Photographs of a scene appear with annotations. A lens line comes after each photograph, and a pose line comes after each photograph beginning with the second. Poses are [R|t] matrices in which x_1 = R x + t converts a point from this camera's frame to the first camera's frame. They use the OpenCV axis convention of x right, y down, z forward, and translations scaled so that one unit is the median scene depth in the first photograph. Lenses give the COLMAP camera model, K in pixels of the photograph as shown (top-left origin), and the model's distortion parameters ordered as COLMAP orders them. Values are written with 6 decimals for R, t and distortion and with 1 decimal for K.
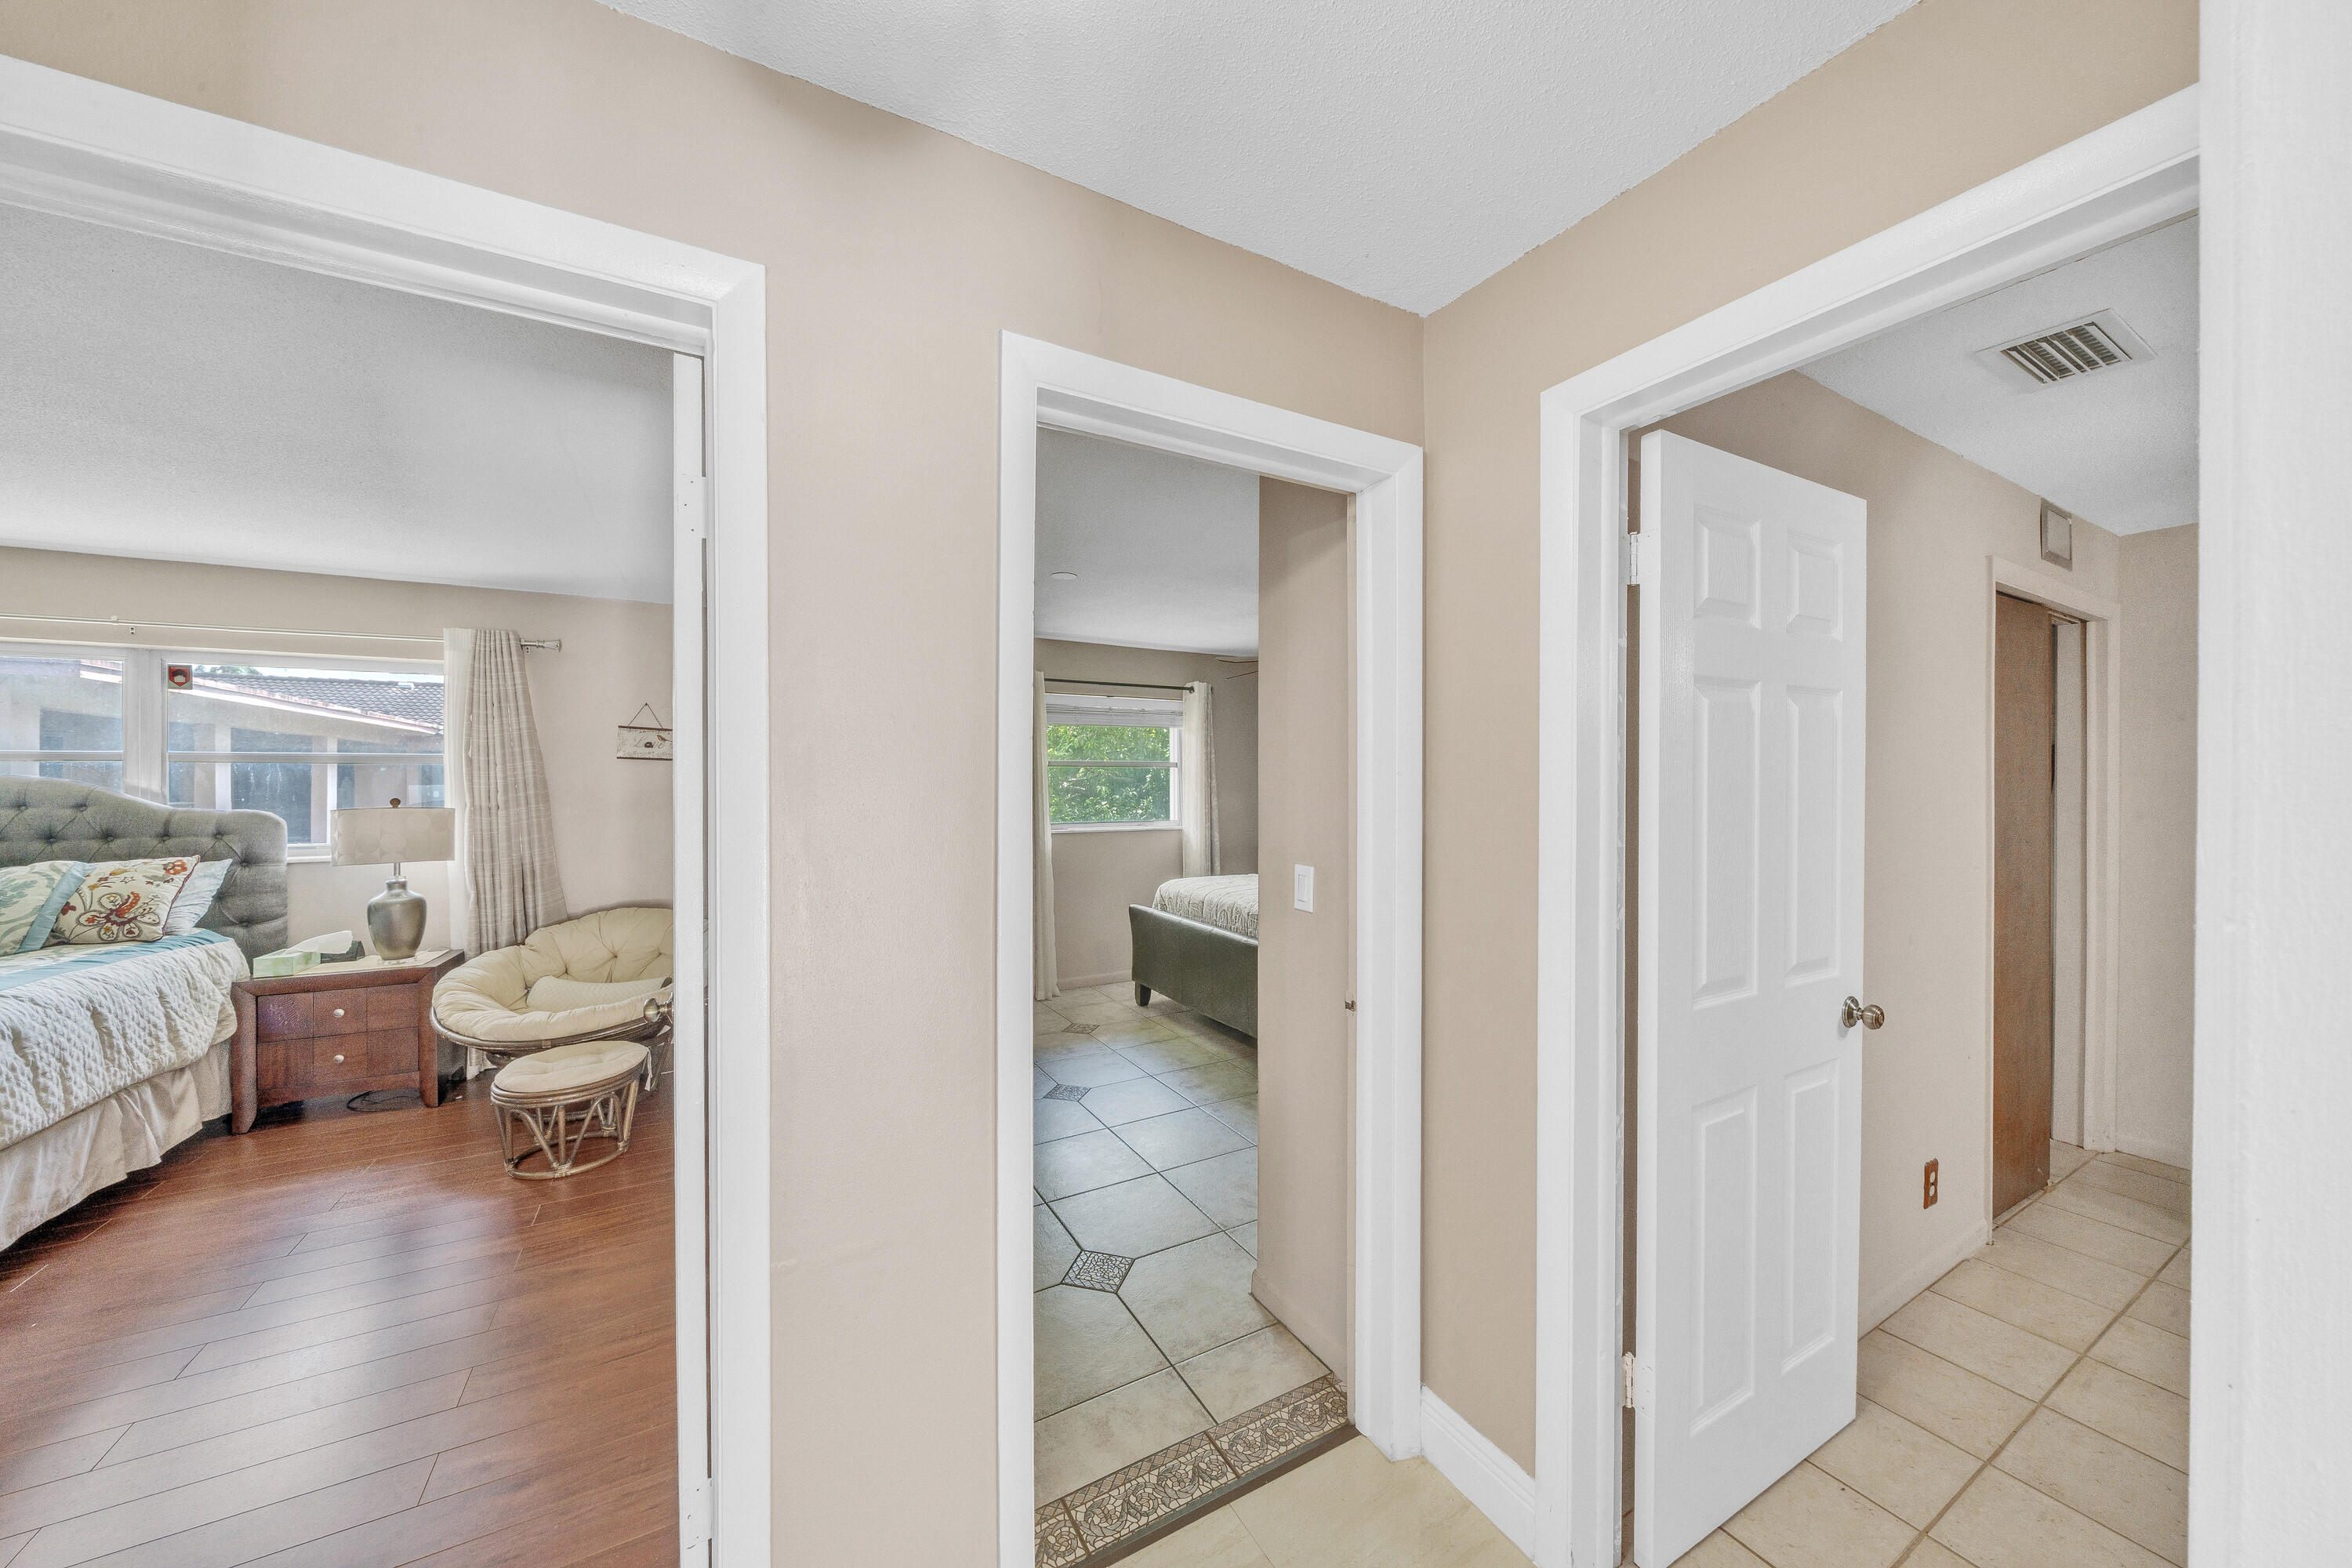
lens RADIAL K [[810.4, 0, 1180.1], [0, 810.4, 787.7], [0, 0, 1]] dist [-0.008754, 0.000311]
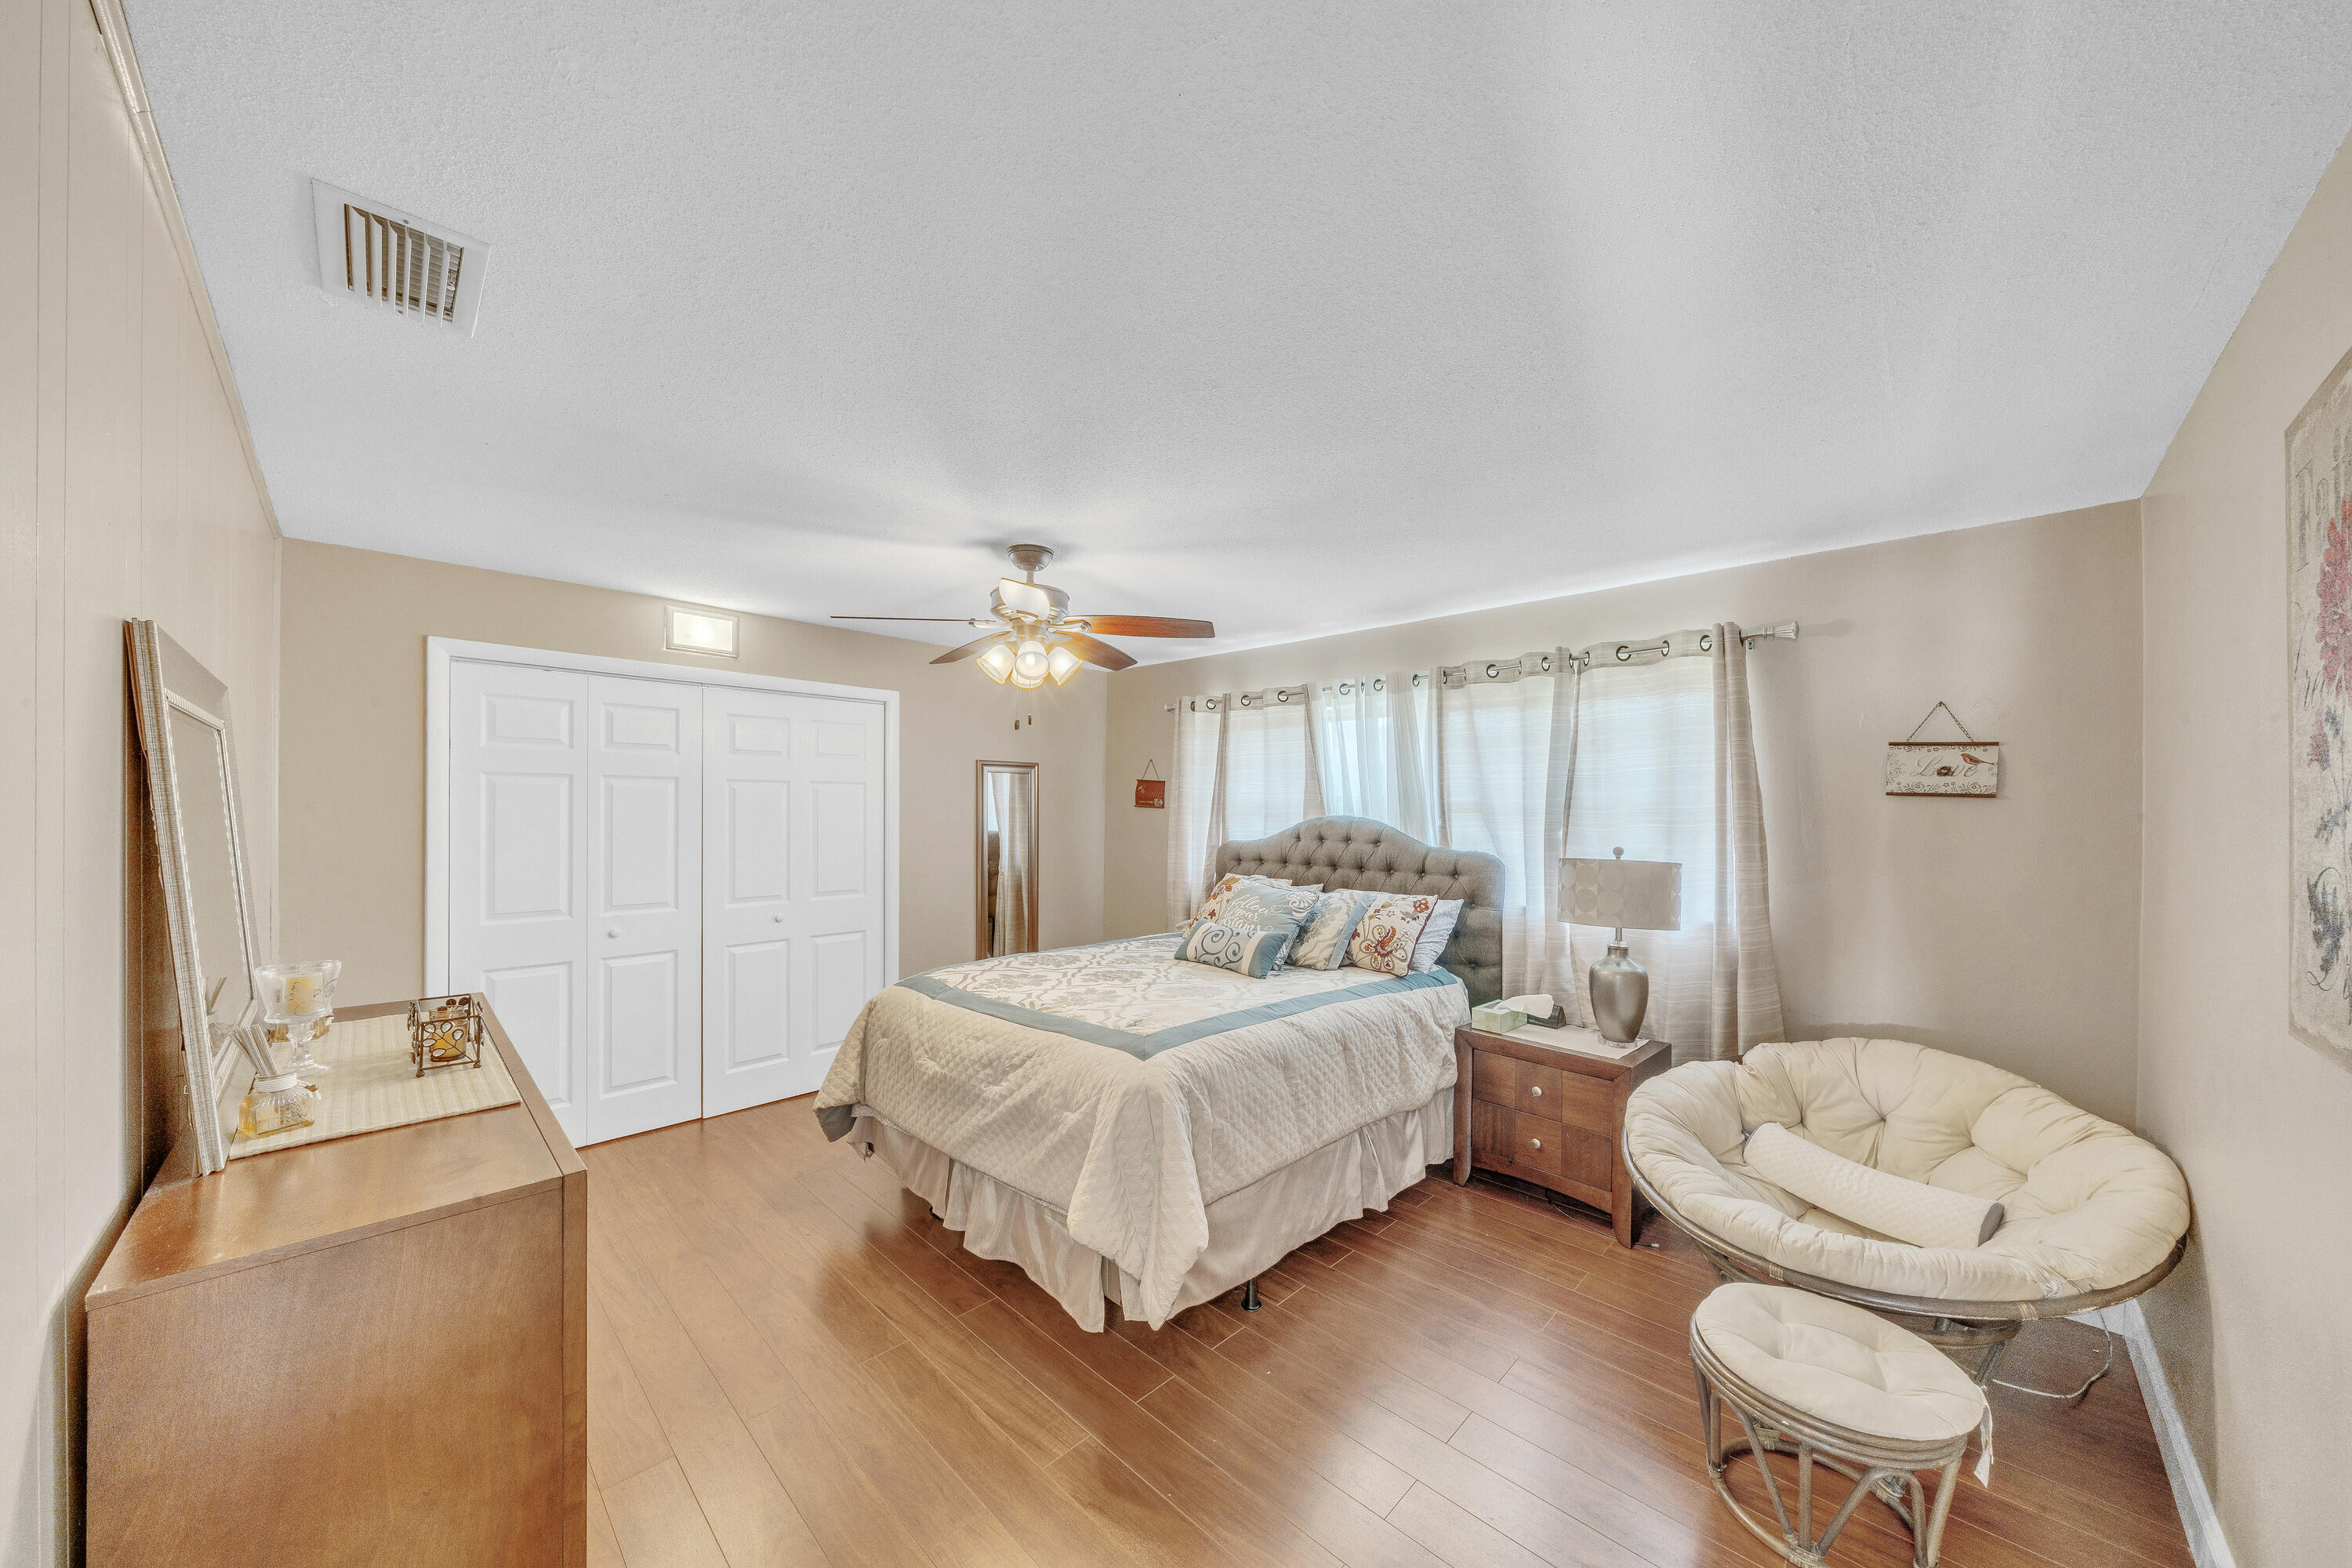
lens RADIAL K [[810.4, 0, 1163.2], [0, 810.4, 803.7], [0, 0, 1]] dist [-0.008754, 0.000311]
pose [[0.268508, 0.000490, -0.963277, -0.327610], [-0.016408, 0.999857, -0.004065, -0.022973], [0.963138, 0.016897, 0.268477, 0.387226]]
